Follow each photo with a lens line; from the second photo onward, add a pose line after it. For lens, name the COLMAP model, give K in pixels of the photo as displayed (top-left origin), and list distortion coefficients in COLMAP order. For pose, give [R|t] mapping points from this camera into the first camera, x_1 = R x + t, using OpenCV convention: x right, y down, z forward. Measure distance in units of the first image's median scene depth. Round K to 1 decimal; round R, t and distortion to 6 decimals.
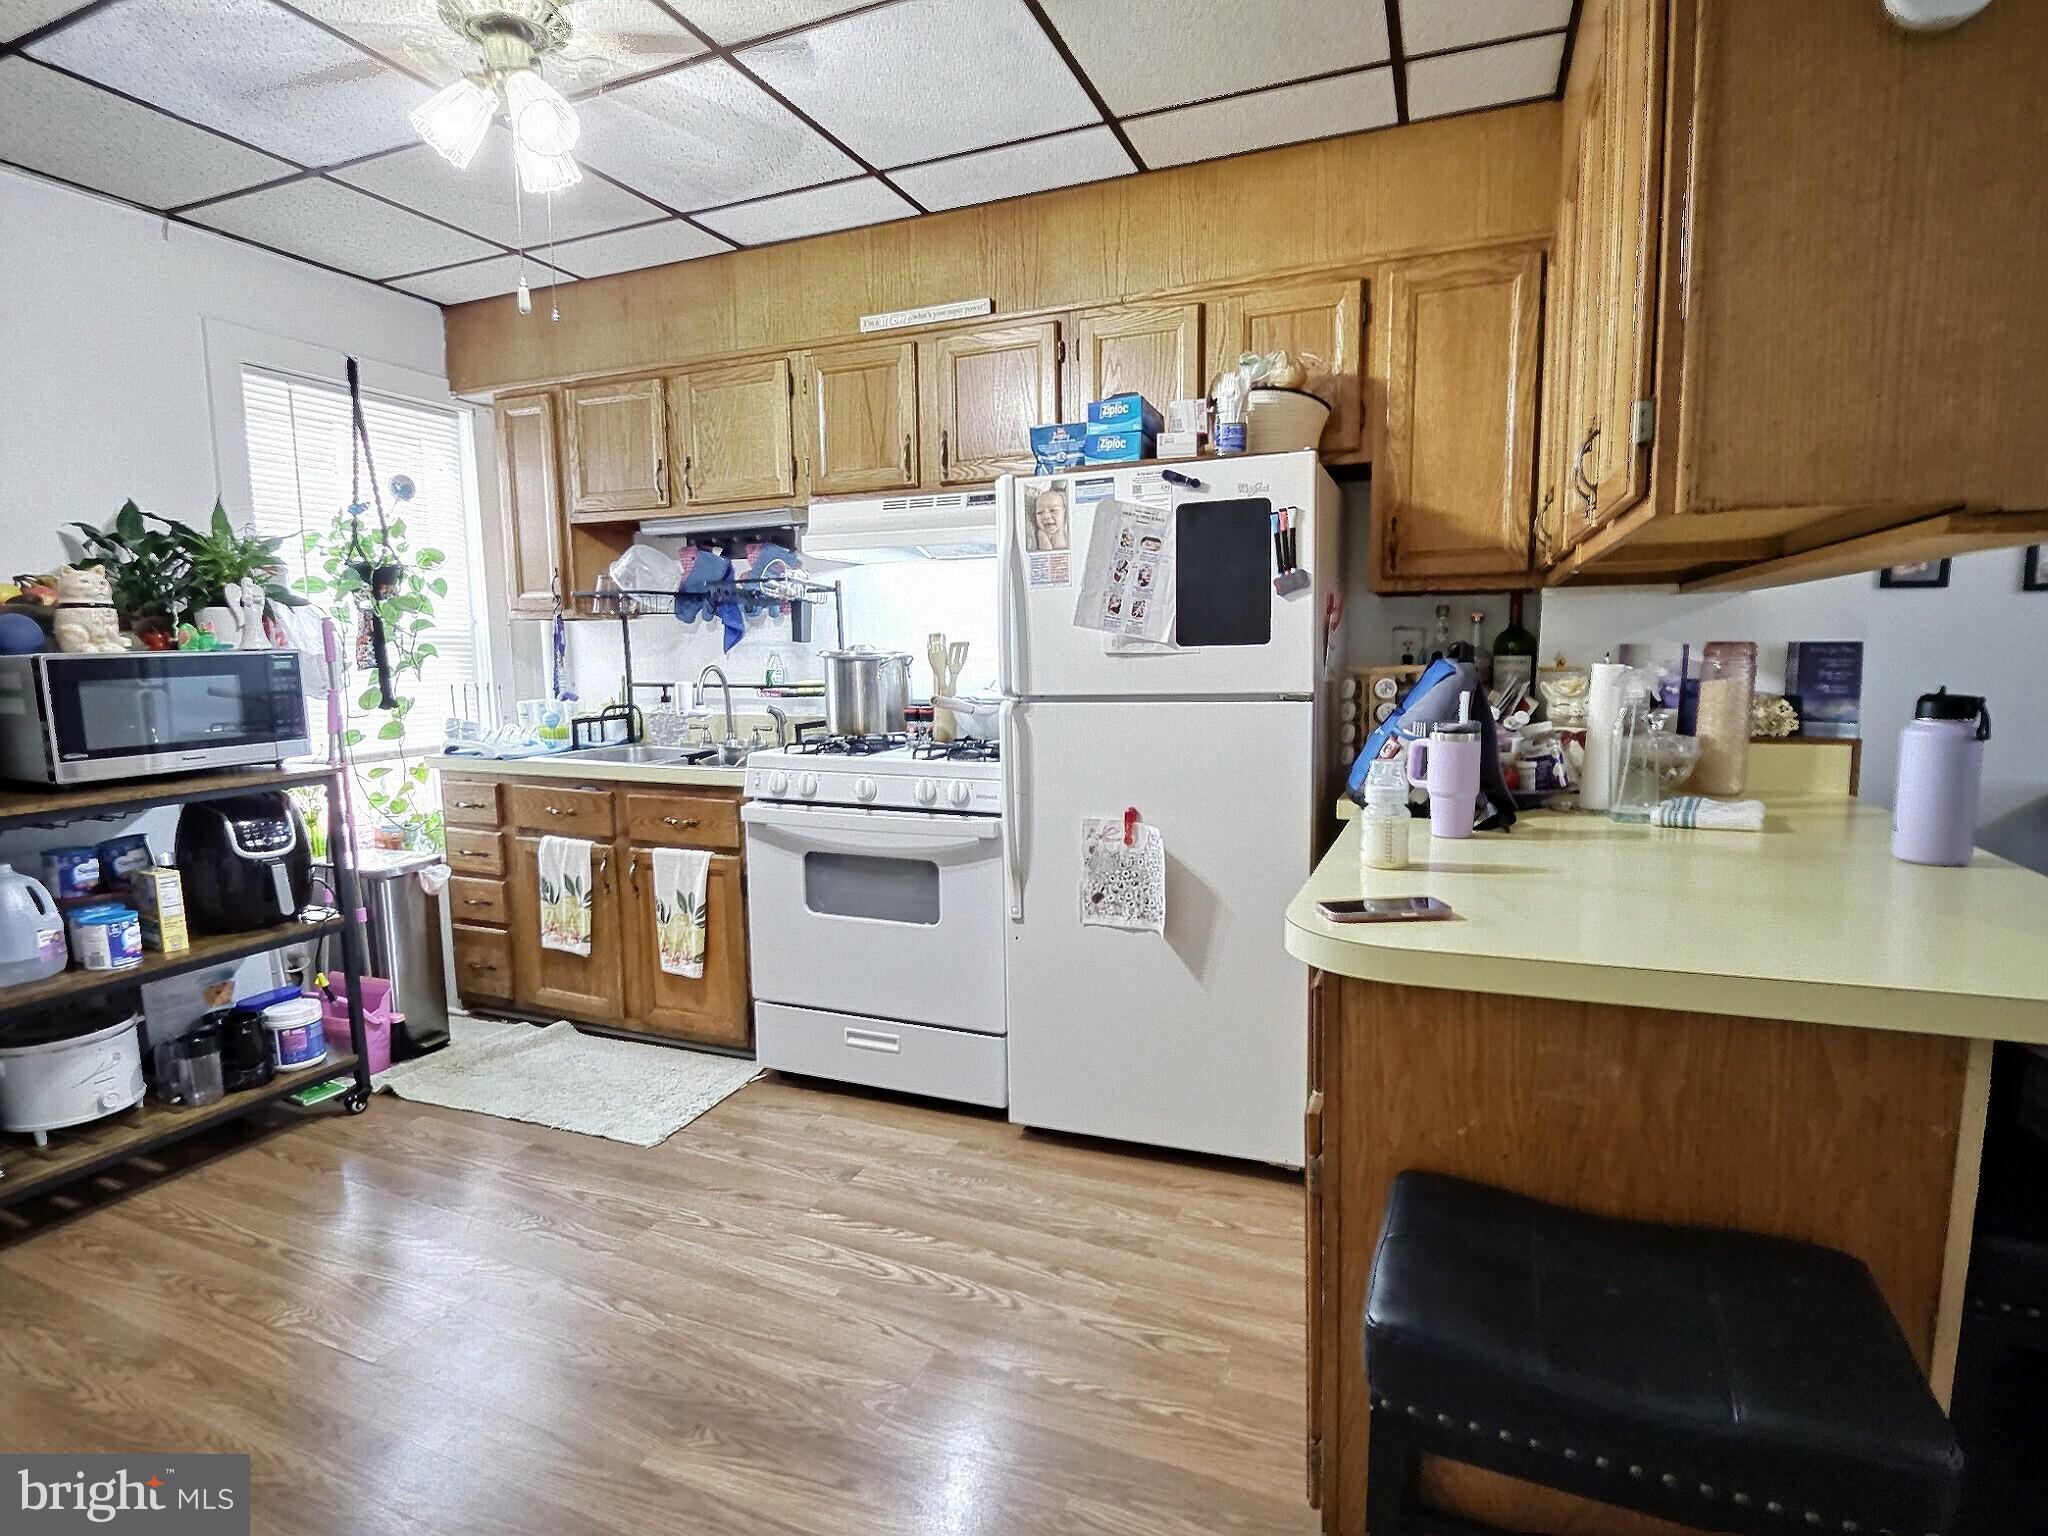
lens RADIAL K [[1066.5, 0, 1011.5], [0, 1066.5, 778.5], [0, 0, 1]] dist [-0.001315, -0.008343]
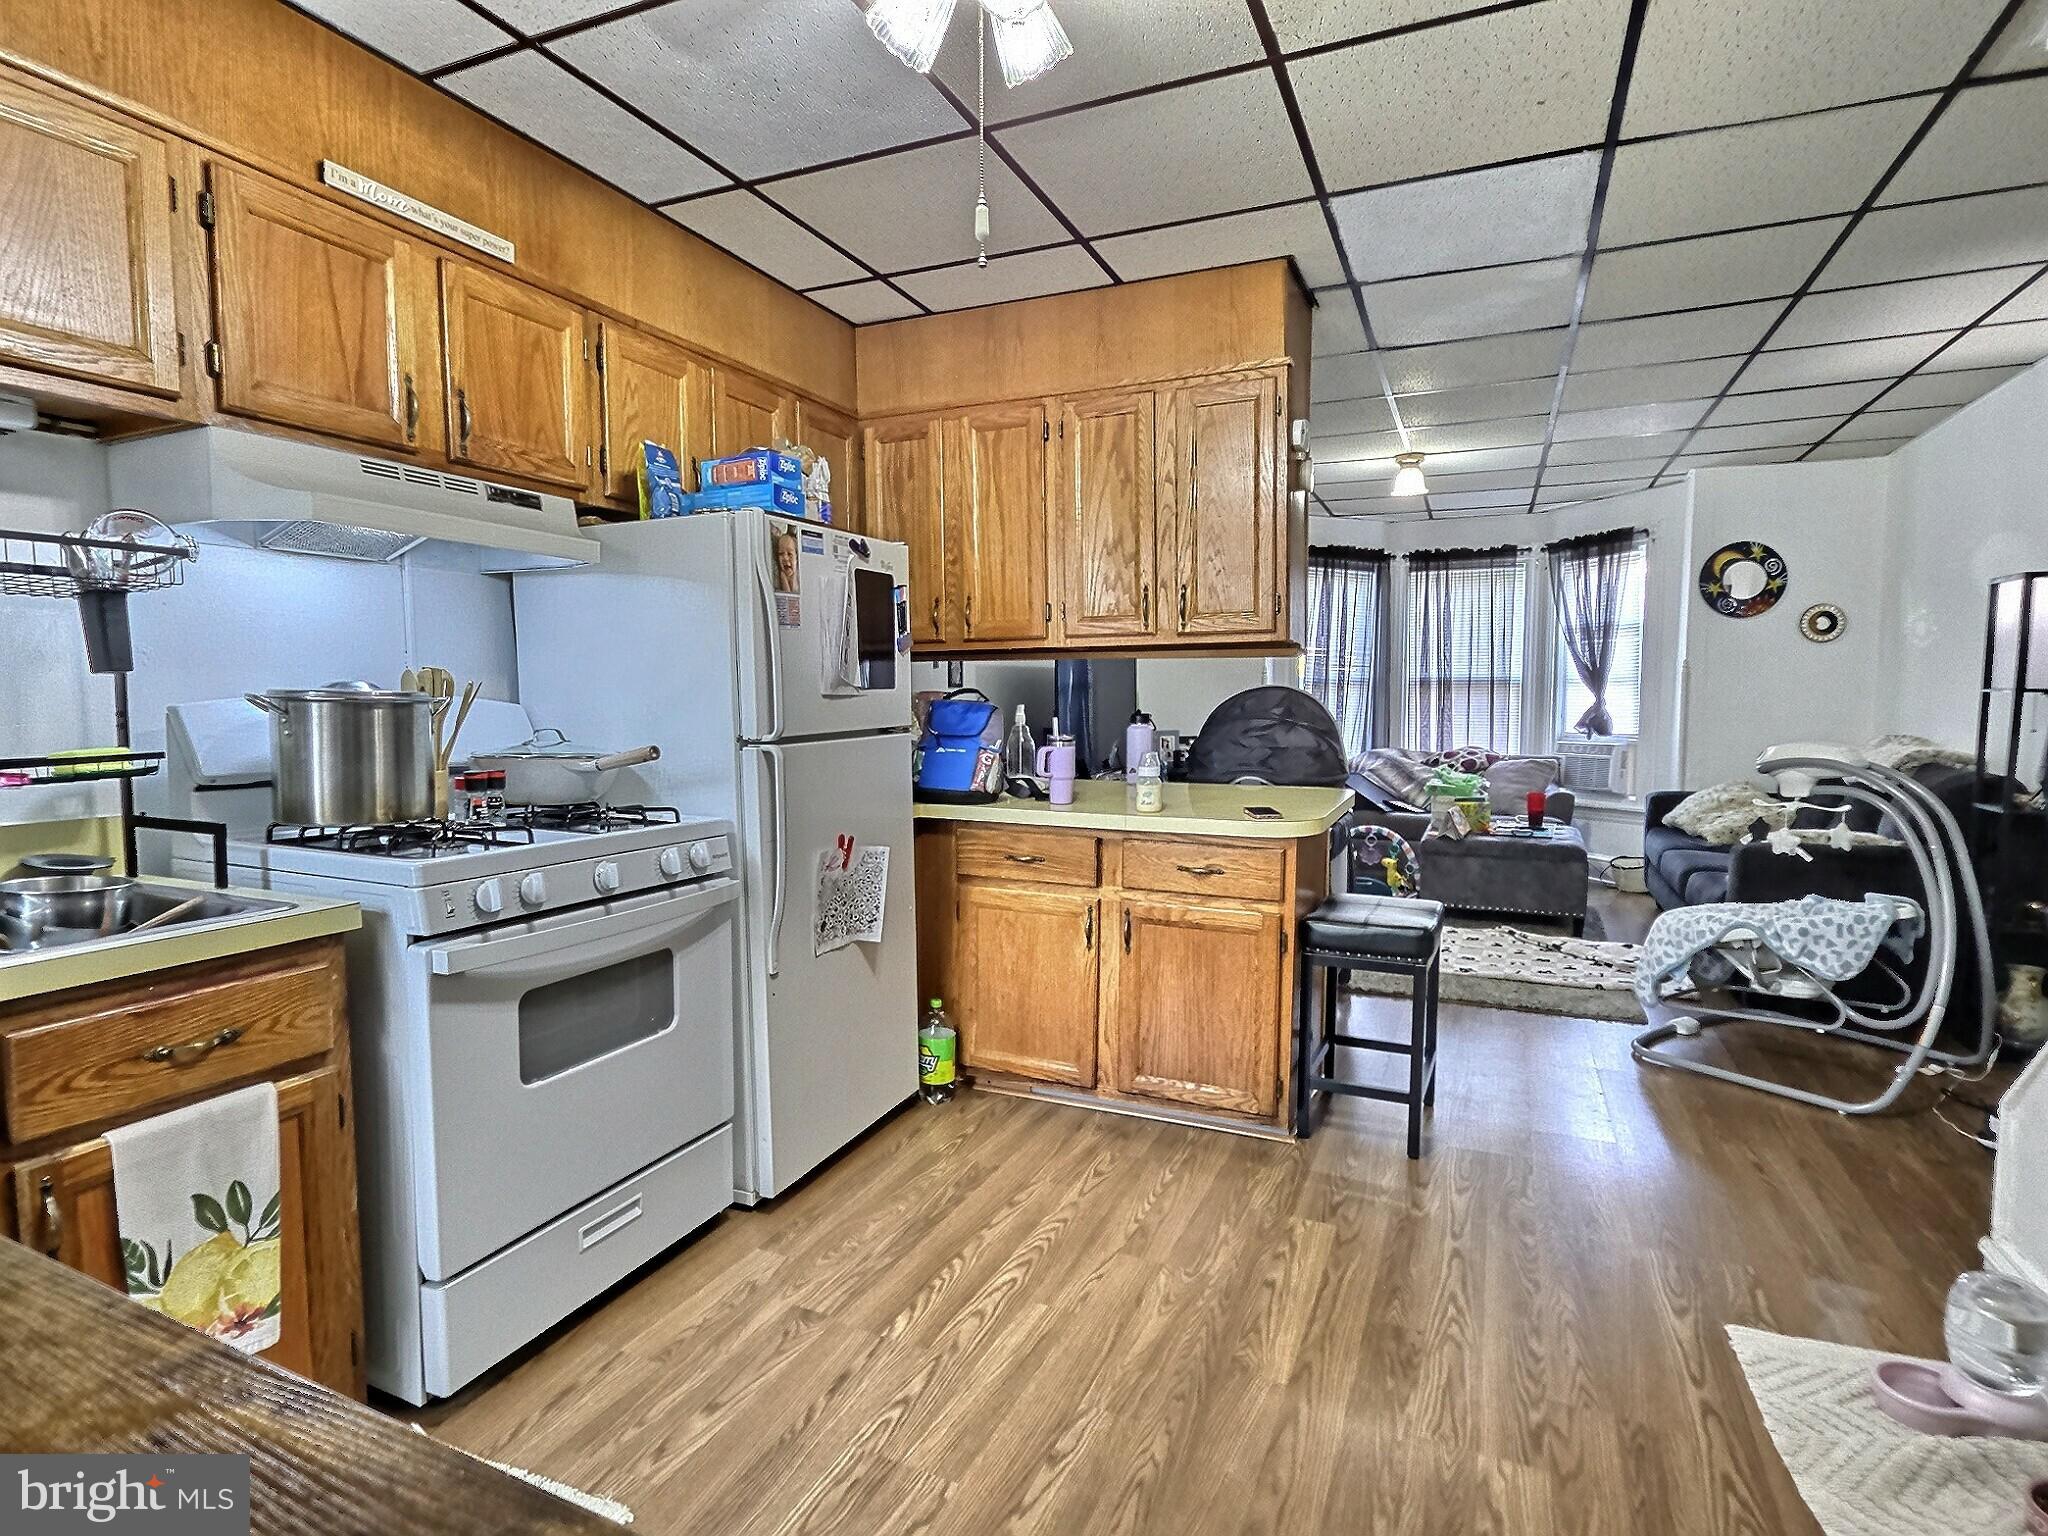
lens RADIAL K [[1066.5, 0, 1011.5], [0, 1066.5, 778.5], [0, 0, 1]] dist [-0.001315, -0.008343]
pose [[0.019939, -0.065447, 0.997657, -0.859384], [0.124720, 0.990224, 0.062467, -0.067971], [-0.991992, 0.123183, 0.027906, 0.693943]]
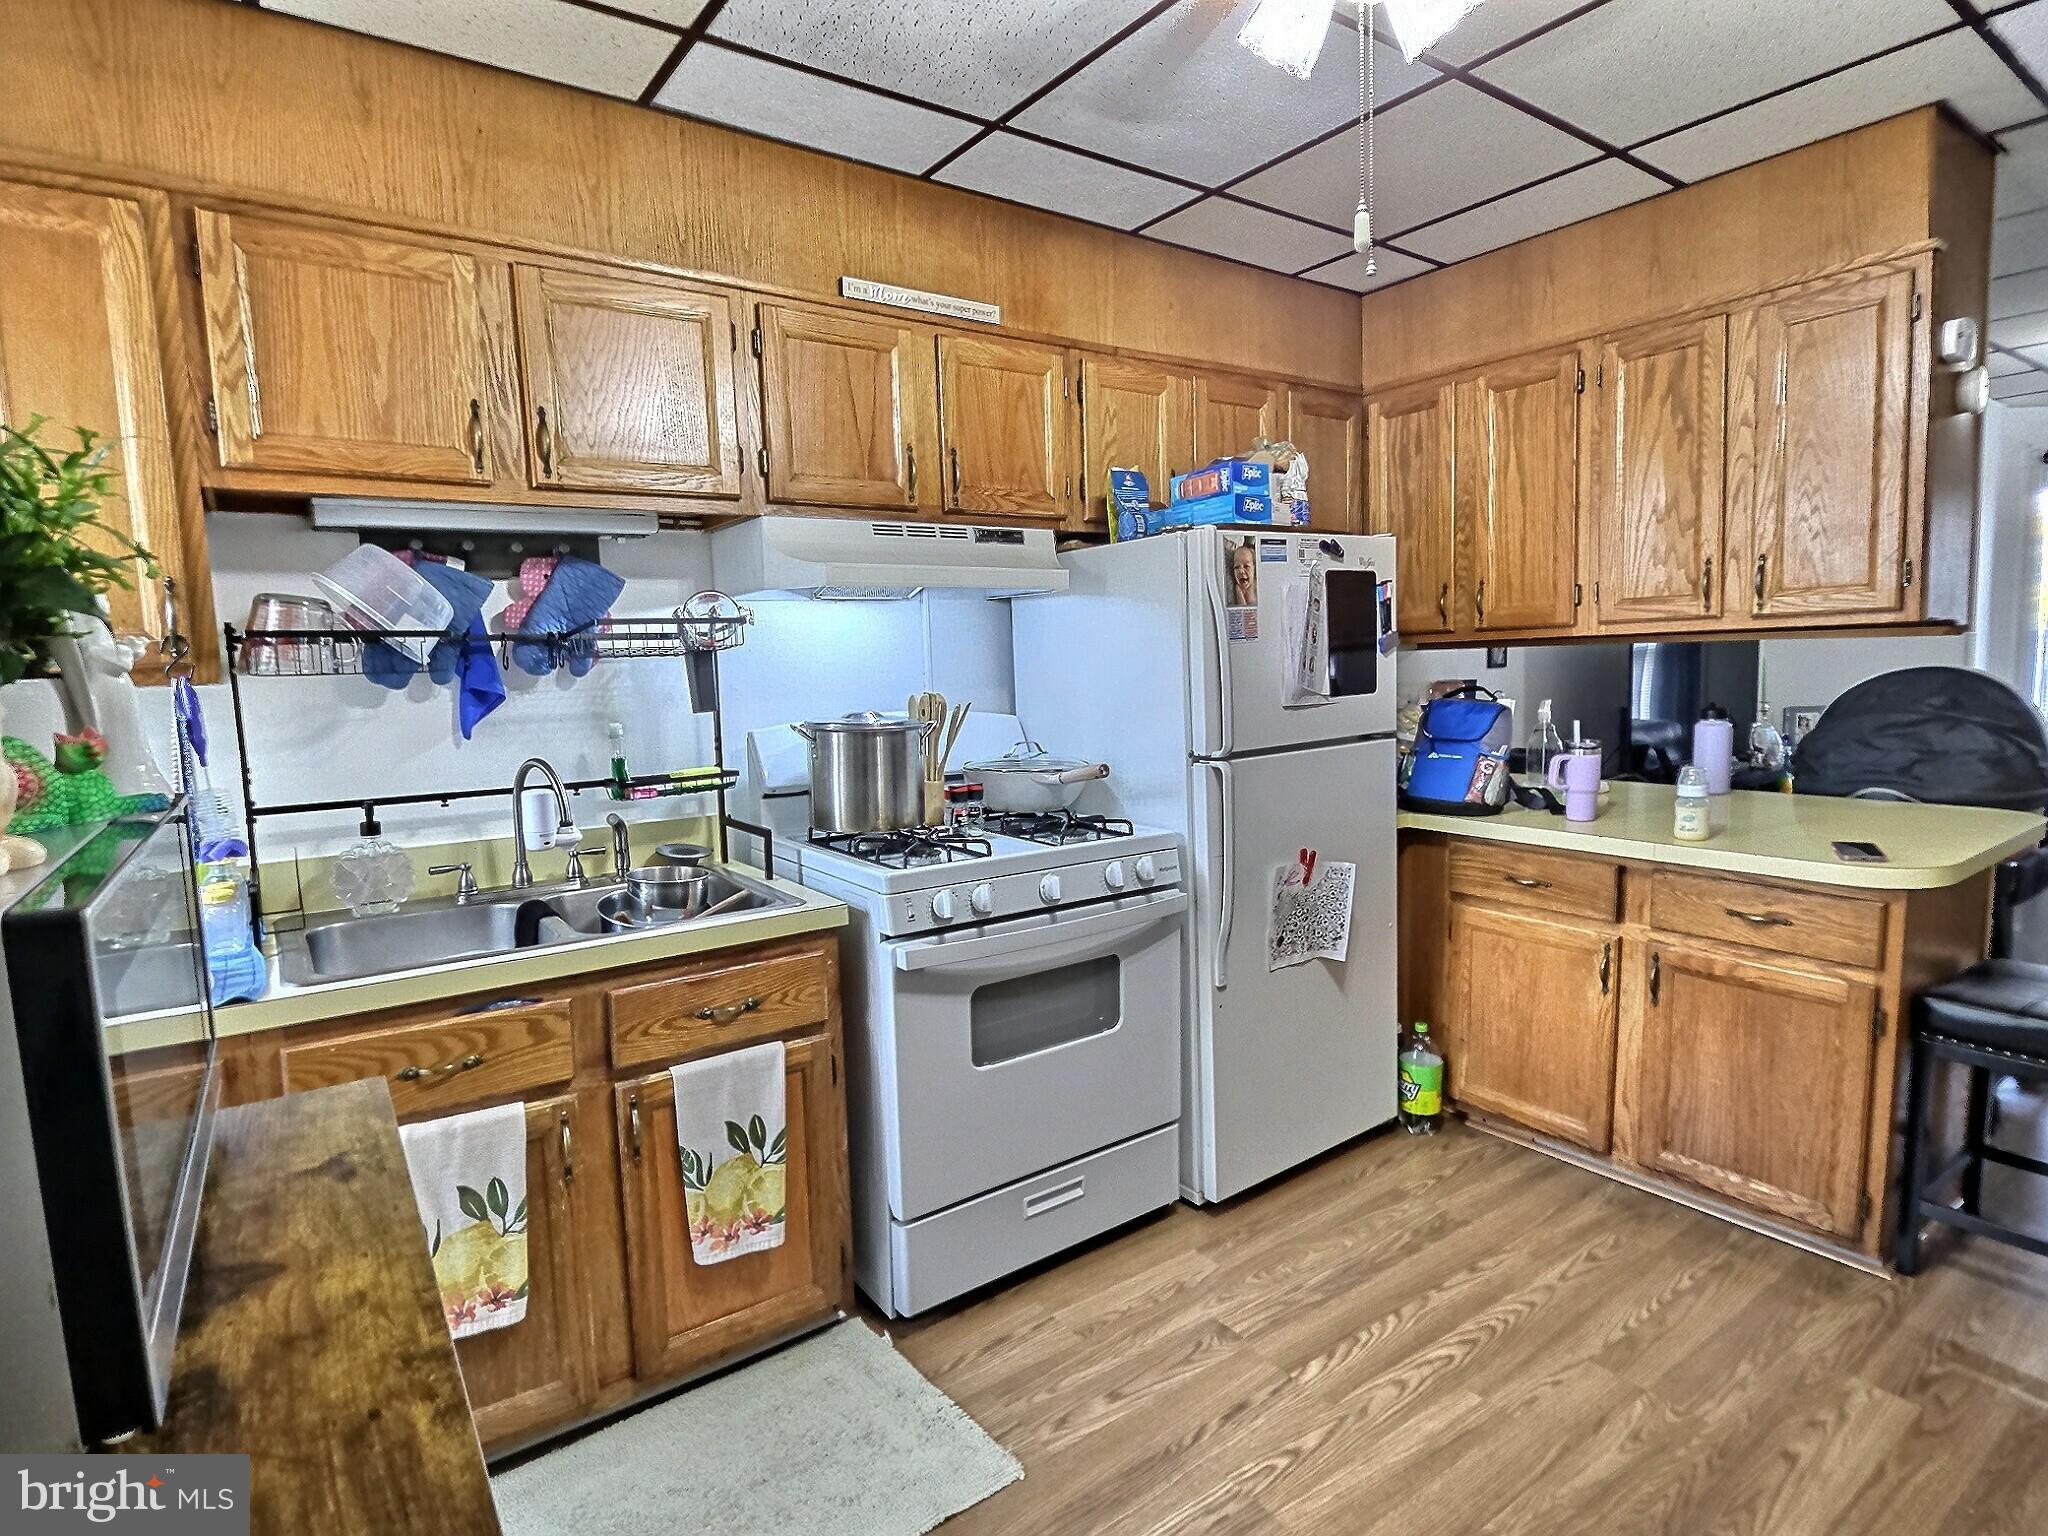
lens RADIAL K [[1066.5, 0, 1011.5], [0, 1066.5, 778.5], [0, 0, 1]] dist [-0.001315, -0.008343]
pose [[0.528237, -0.098909, 0.843317, -0.823212], [0.129180, 0.990992, 0.035313, -0.103891], [-0.839213, 0.090286, 0.536256, 0.586709]]
